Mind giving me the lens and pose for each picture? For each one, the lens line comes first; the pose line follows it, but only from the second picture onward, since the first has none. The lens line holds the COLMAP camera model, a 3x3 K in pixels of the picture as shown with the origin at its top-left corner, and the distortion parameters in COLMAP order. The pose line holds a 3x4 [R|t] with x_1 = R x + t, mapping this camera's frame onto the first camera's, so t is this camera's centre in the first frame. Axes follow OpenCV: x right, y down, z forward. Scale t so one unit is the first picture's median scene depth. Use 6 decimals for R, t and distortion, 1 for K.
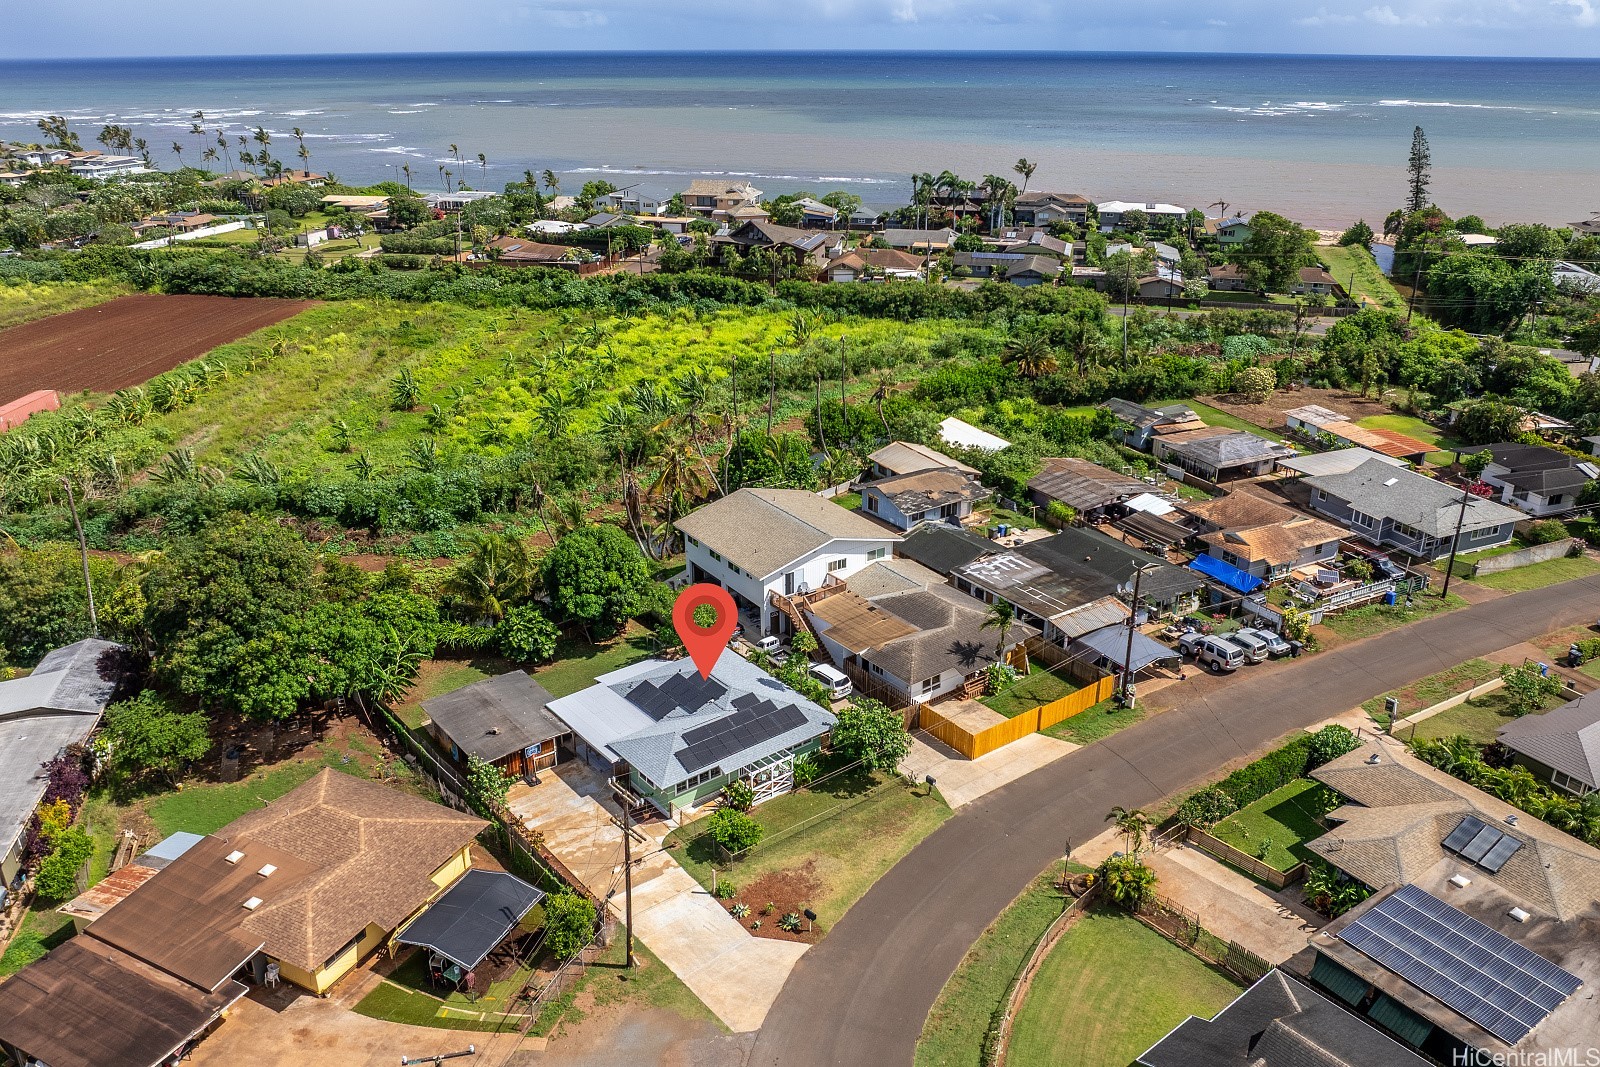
lens RADIAL K [[1226.1, 0, 796.4], [0, 1226.1, 522.9], [0, 0, 1]] dist [-0.047375, 0.003134]
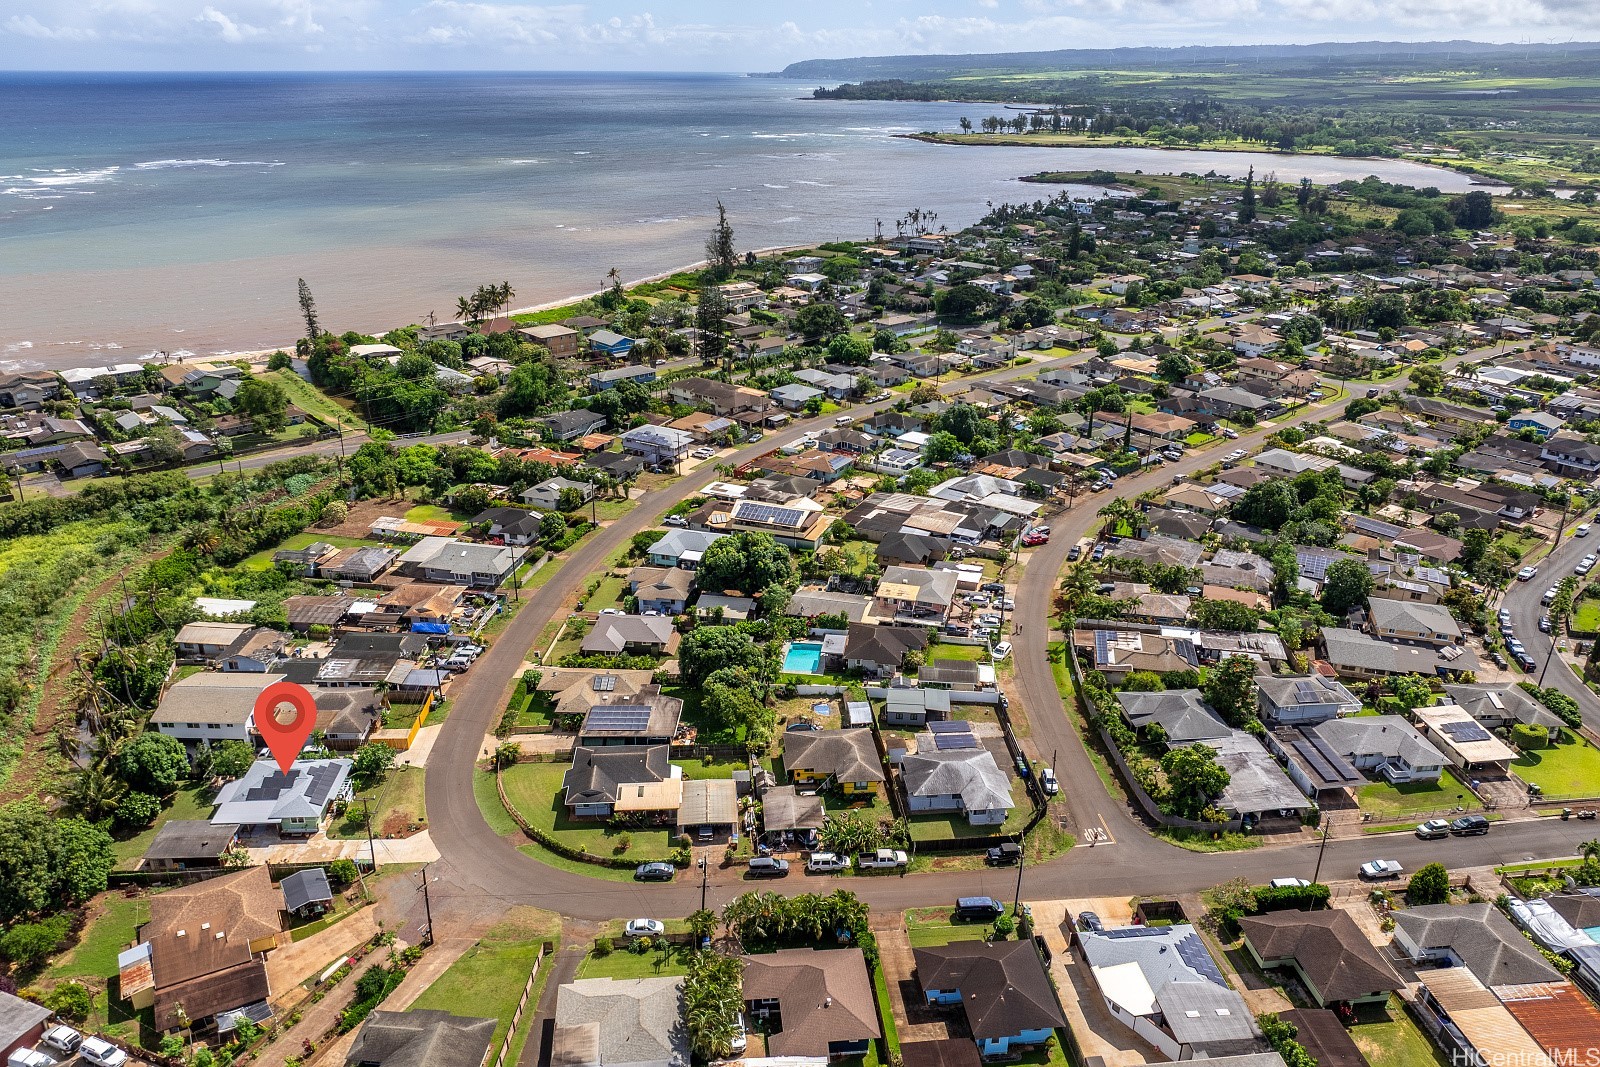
lens RADIAL K [[1226.1, 0, 801.8], [0, 1226.1, 531.1], [0, 0, 1]] dist [-0.047375, 0.003134]
pose [[0.576619, -0.307670, 0.756869, -0.846448], [0.299000, 0.941586, 0.154966, -0.261155], [-0.760336, 0.136947, 0.634929, -0.847364]]
